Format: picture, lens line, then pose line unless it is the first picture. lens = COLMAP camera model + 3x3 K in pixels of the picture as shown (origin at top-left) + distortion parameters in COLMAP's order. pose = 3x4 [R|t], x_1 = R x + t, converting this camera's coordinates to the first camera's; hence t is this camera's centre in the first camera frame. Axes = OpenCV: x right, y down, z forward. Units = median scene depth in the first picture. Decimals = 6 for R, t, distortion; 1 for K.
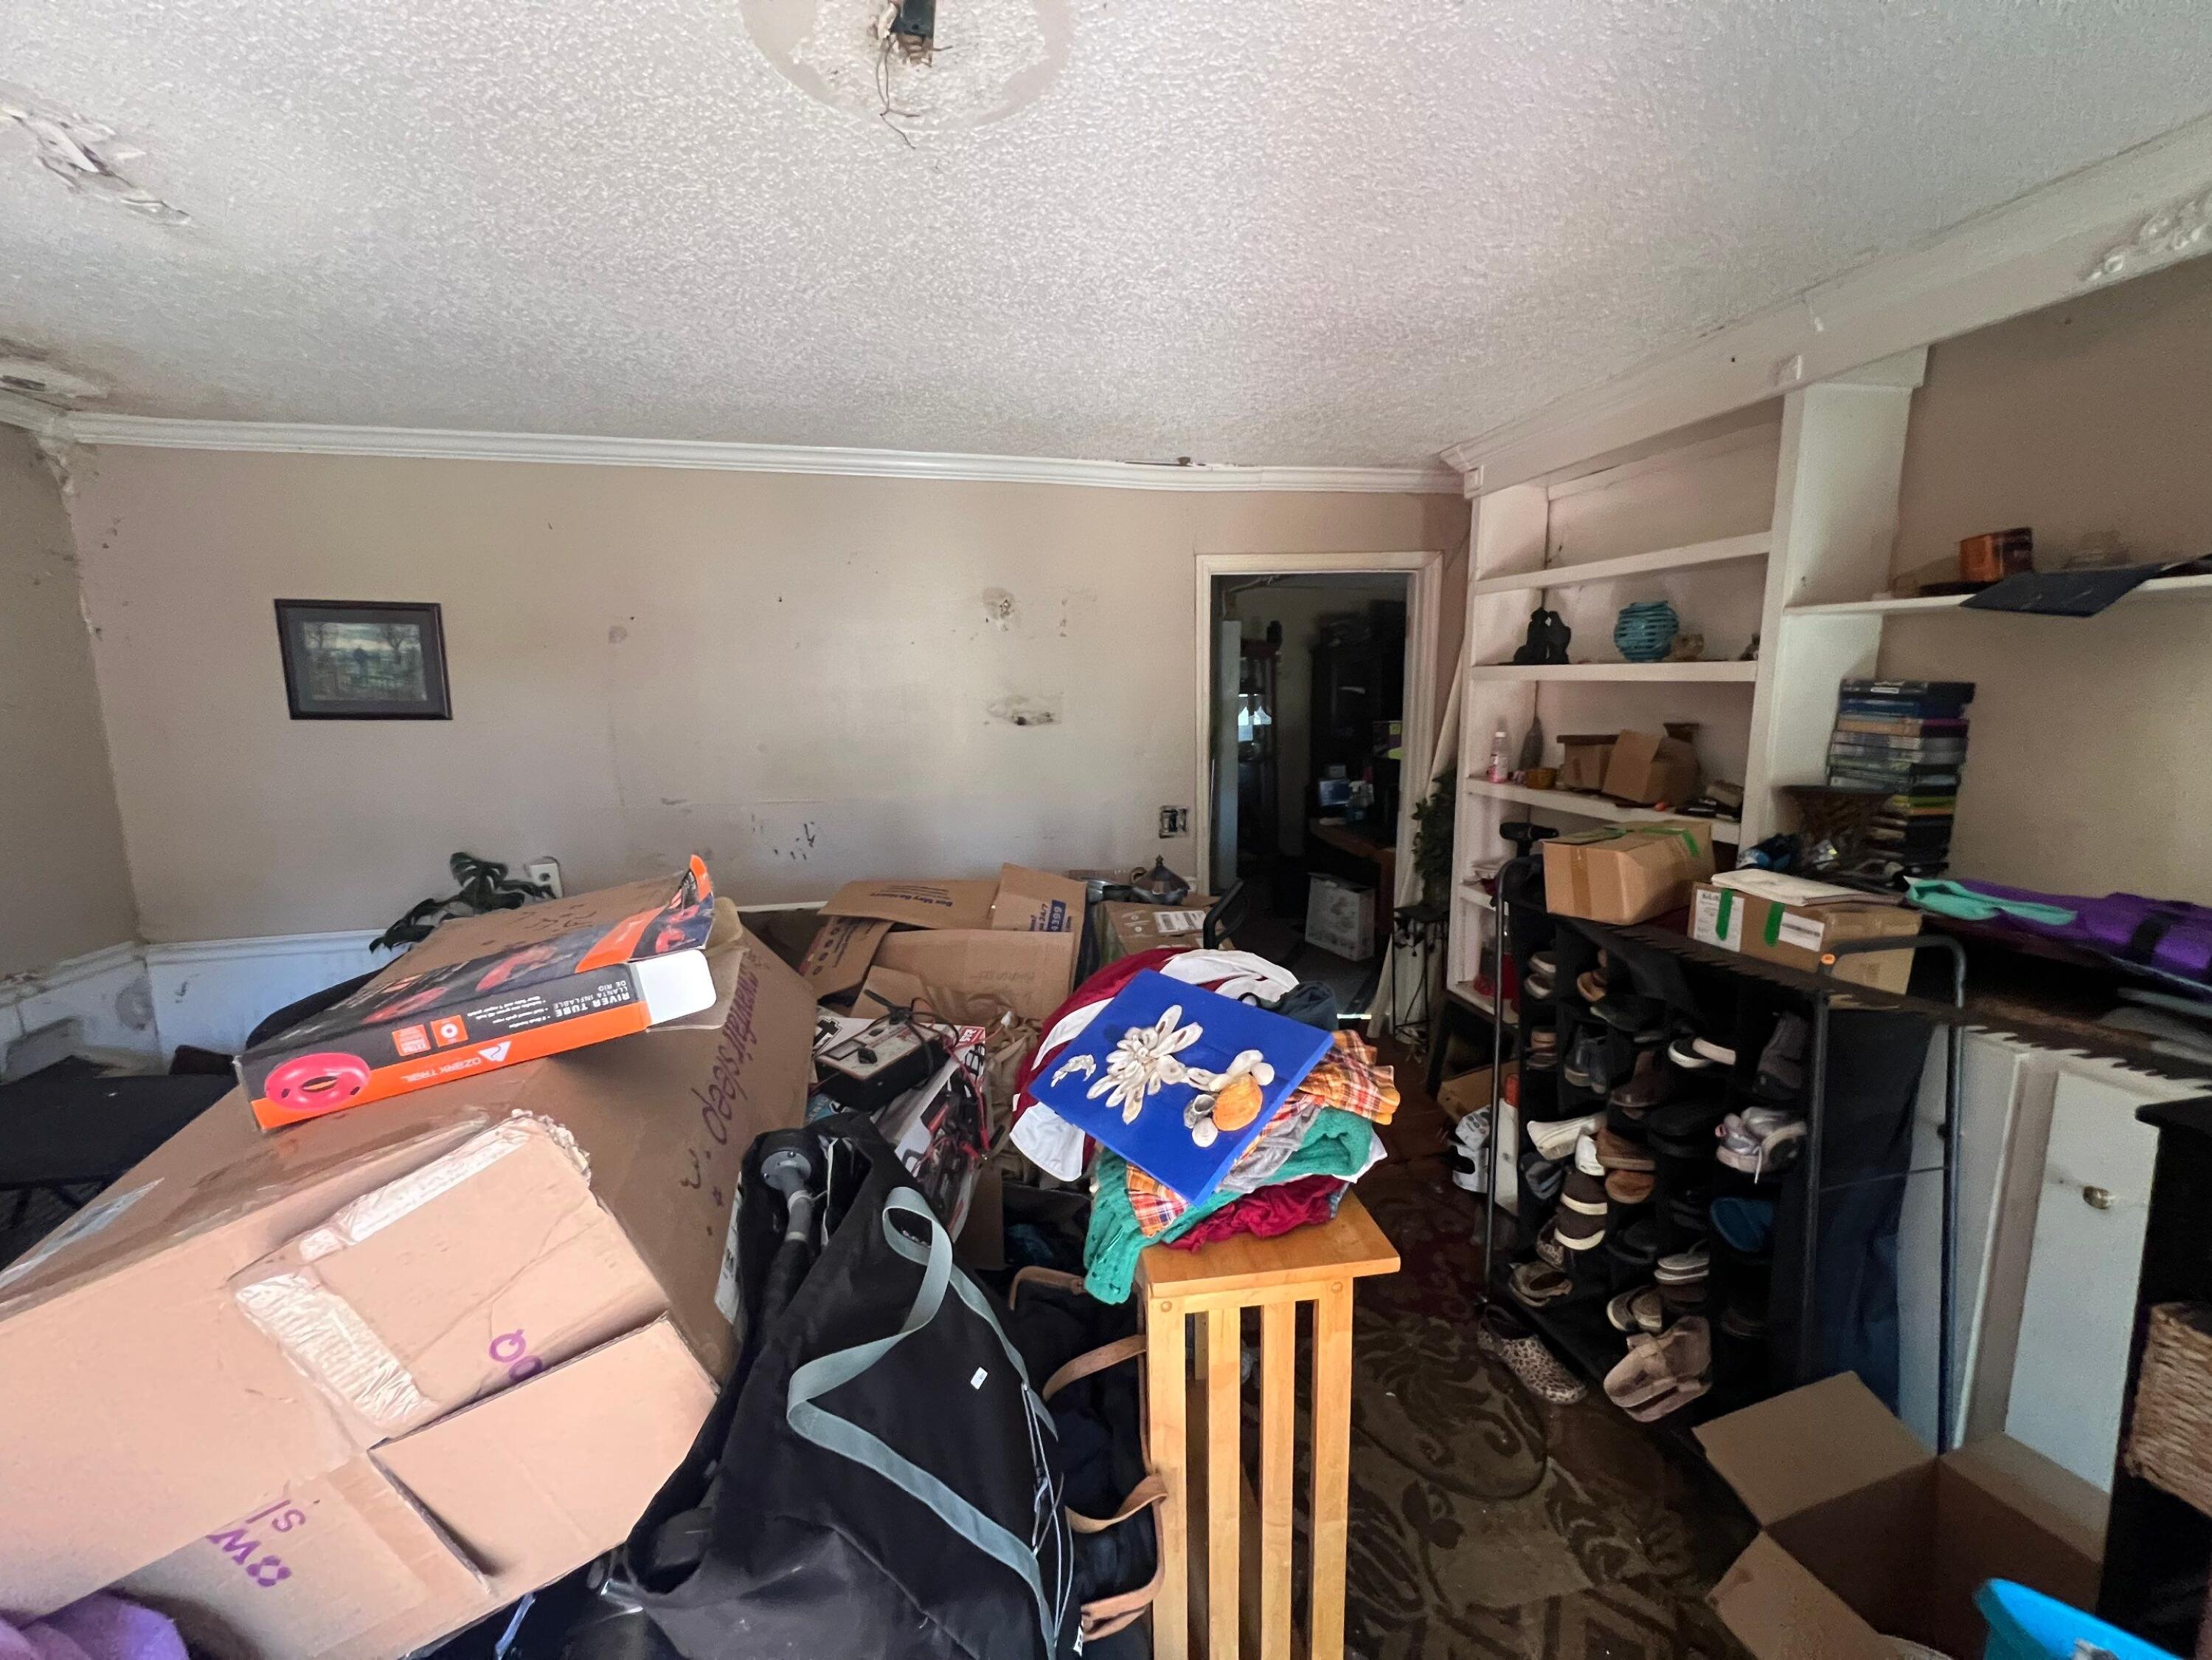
lens RADIAL K [[906.8, 0, 1110.1], [0, 906.8, 834.2], [0, 0, 1]] dist [-0.001070, -0.000057]
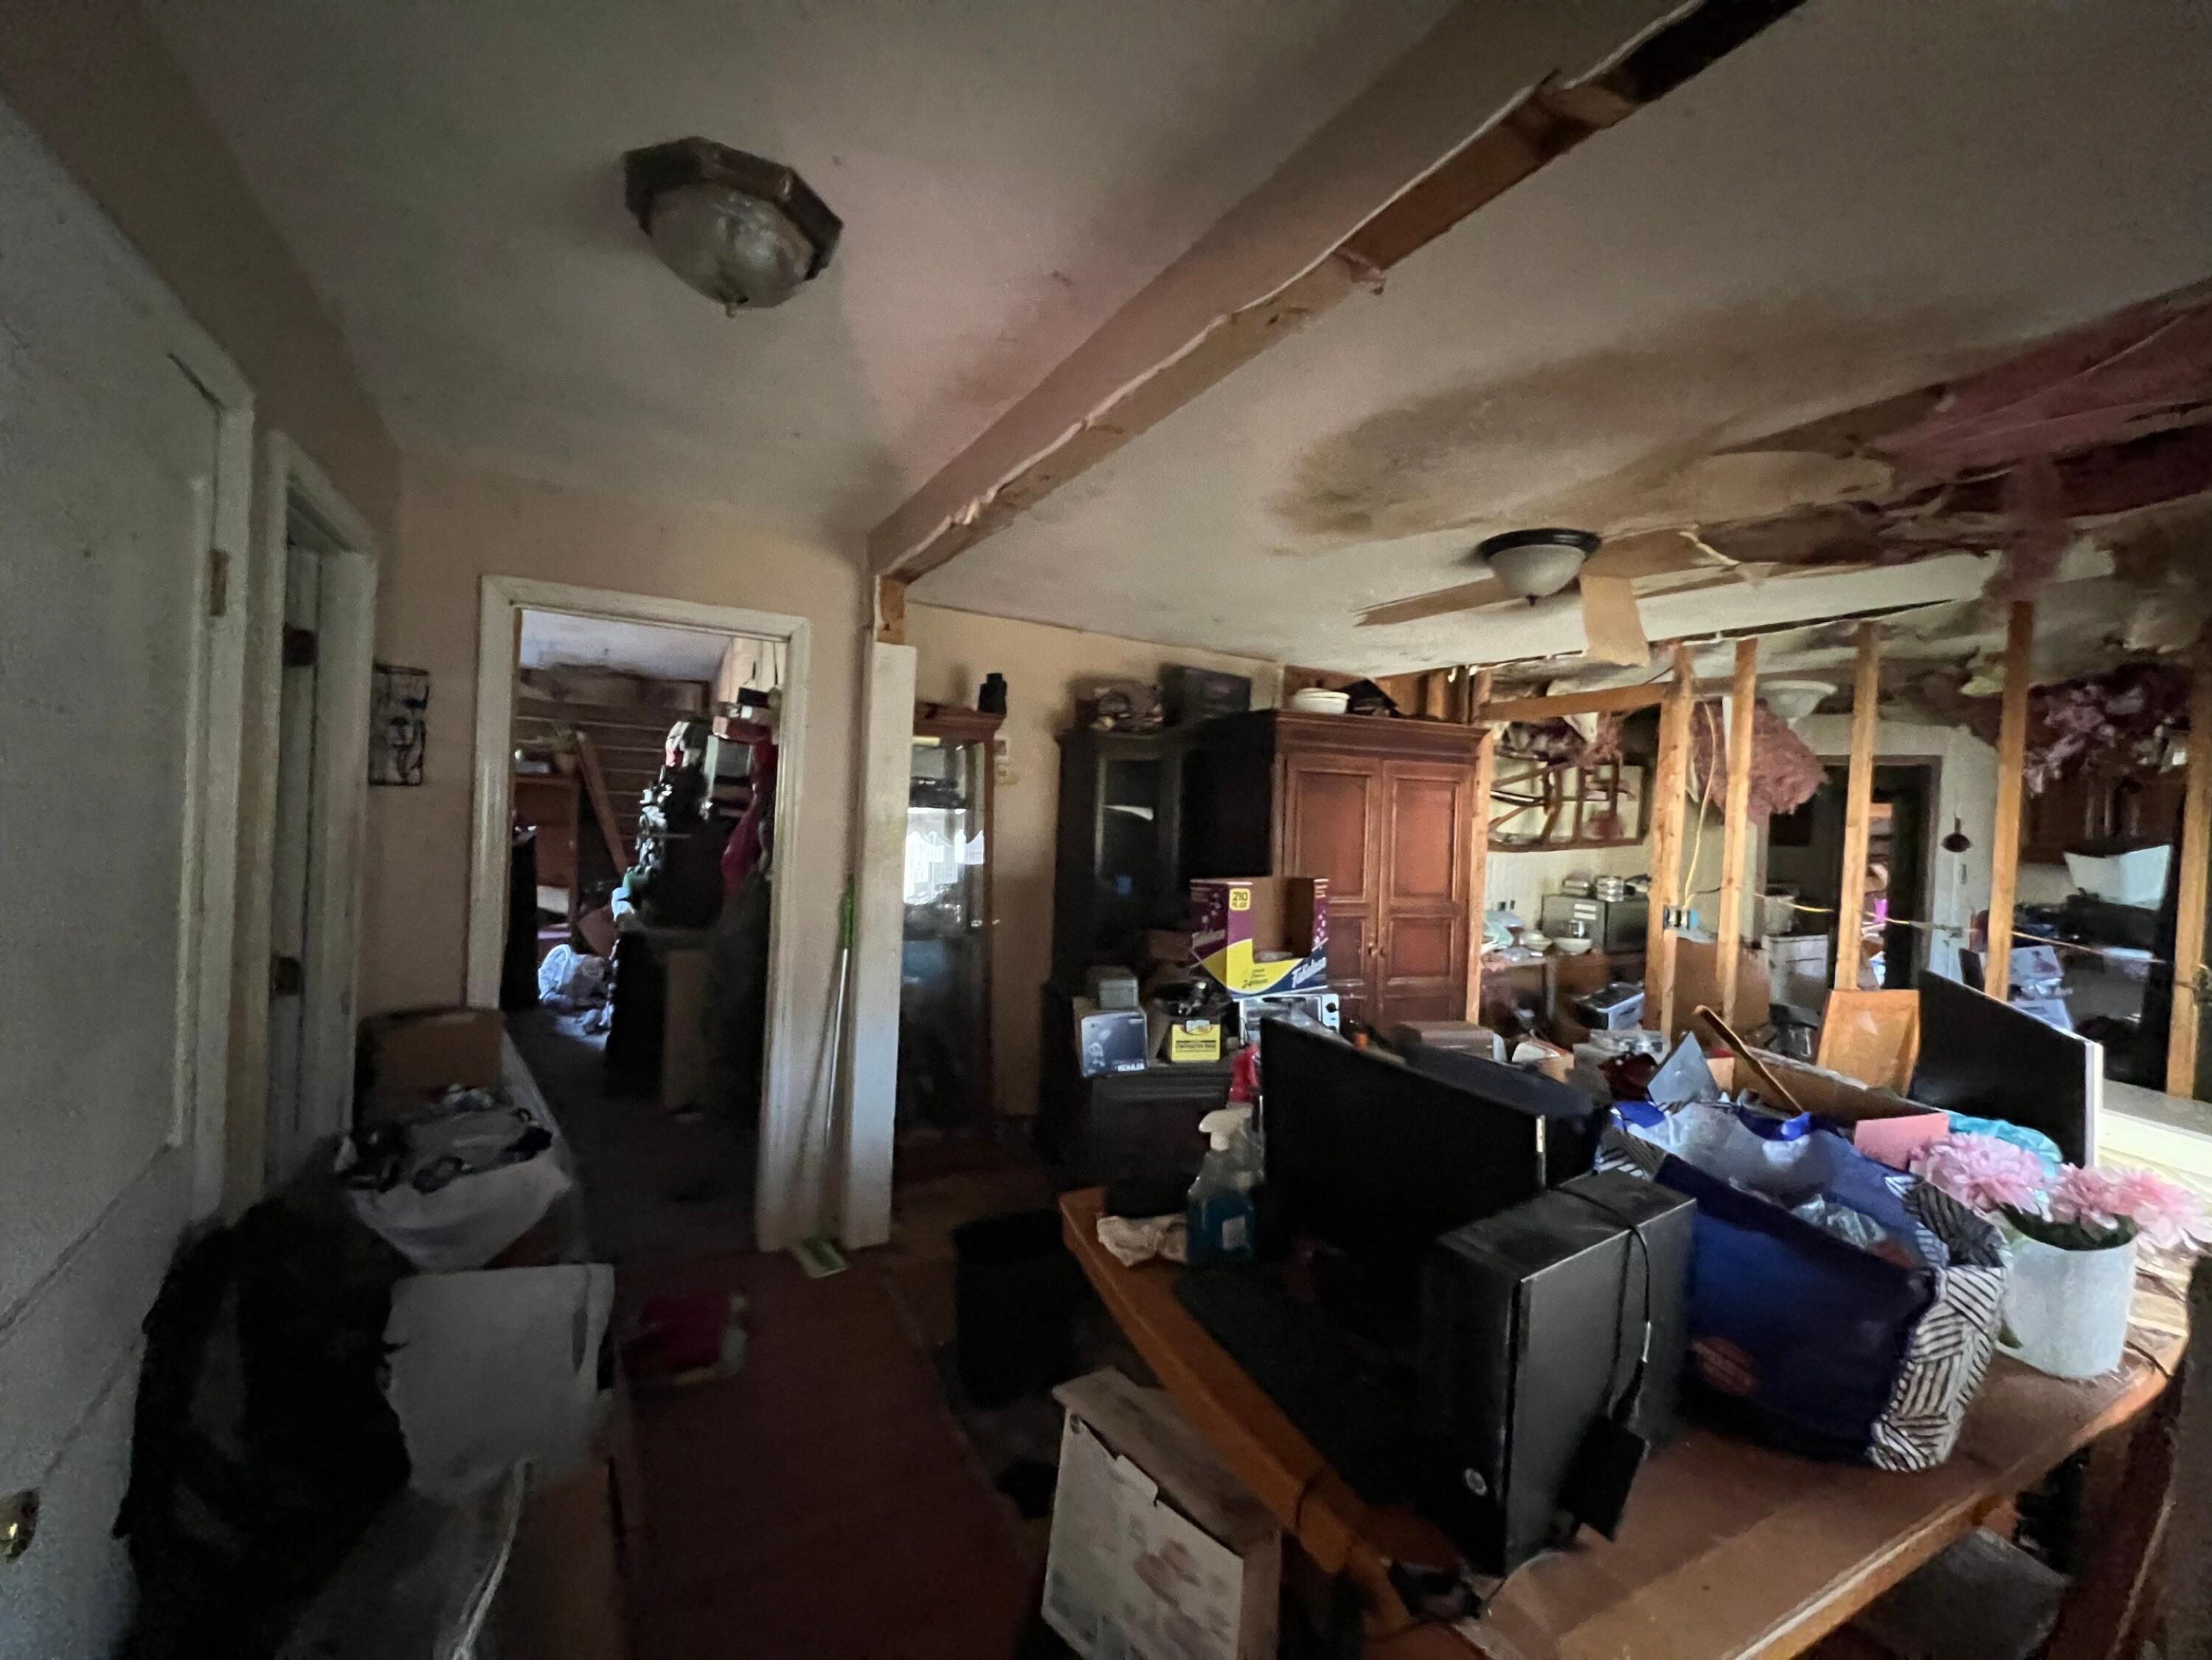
lens RADIAL K [[906.8, 0, 1106.9], [0, 906.8, 824.9], [0, 0, 1]] dist [-0.001070, -0.000057]
pose [[0.958224, 0.051509, 0.281342, 0.099631], [-0.013188, 0.990561, -0.136436, -0.076805], [-0.285714, 0.127026, 0.949859, 0.488901]]
